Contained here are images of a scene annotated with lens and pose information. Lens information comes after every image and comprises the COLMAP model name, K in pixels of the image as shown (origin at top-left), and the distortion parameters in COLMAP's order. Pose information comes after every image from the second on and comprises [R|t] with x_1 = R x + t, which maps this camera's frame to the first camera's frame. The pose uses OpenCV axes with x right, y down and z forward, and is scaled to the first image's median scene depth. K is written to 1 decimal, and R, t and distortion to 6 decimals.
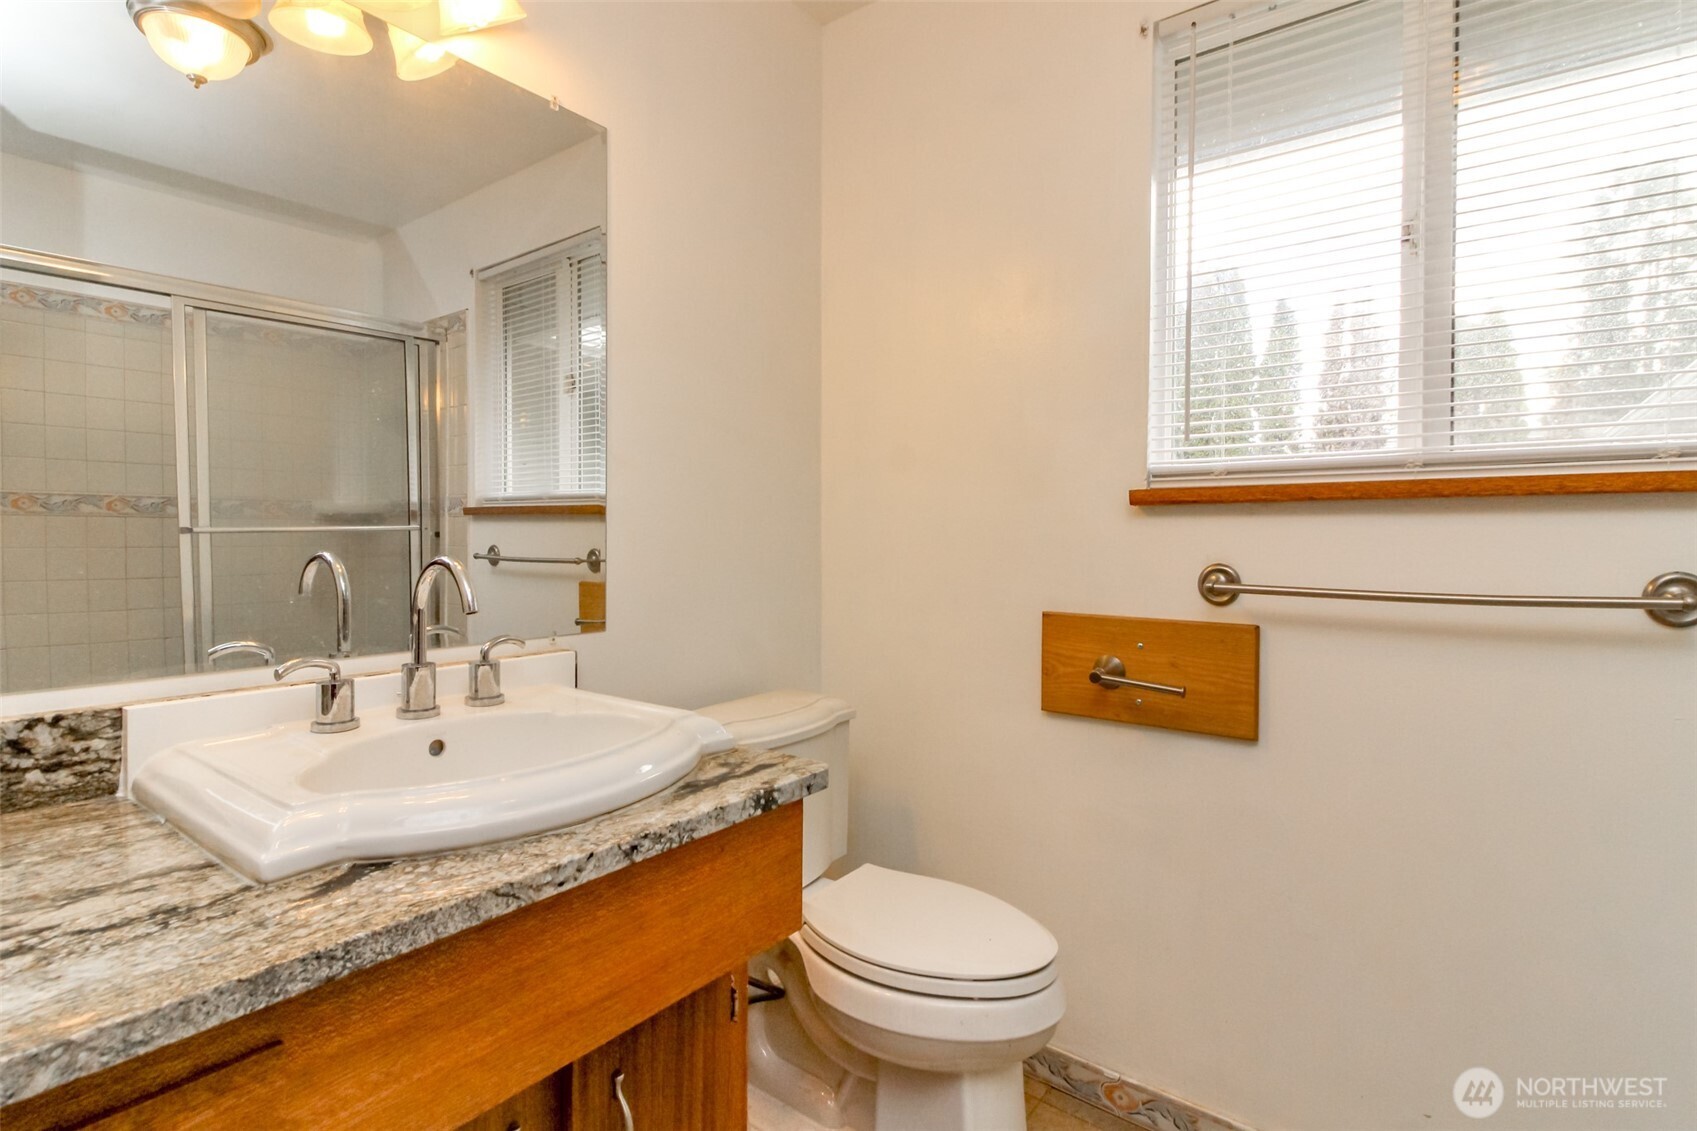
lens RADIAL K [[810.5, 0, 846.1], [0, 810.5, 561.5], [0, 0, 1]] dist [-0.005578, -0.000646]
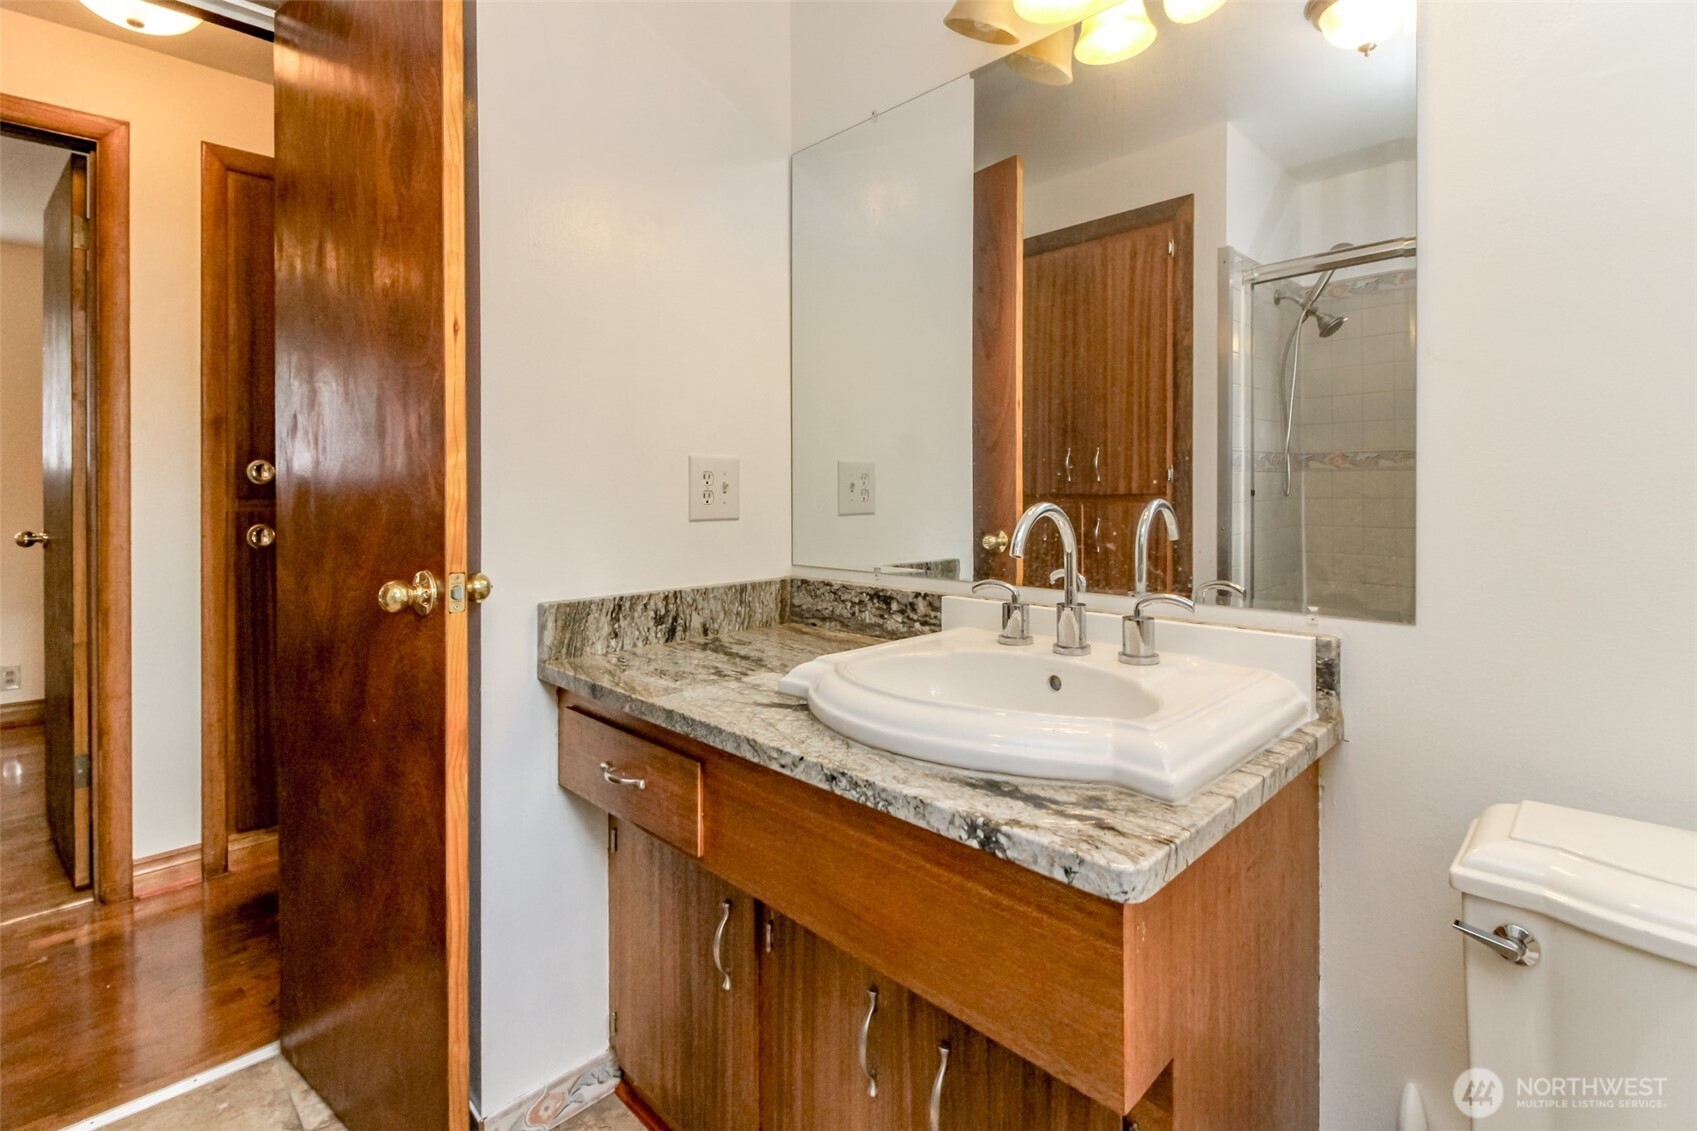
lens RADIAL K [[781.4, 0, 815.0], [0, 781.4, 488.9], [0, 0, 1]] dist [0.007305, -0.007853]
pose [[-0.155394, -0.007206, -0.987826, 0.657909], [-0.026472, 0.999645, -0.003128, -0.015640], [0.987498, 0.025663, -0.155530, 0.987708]]
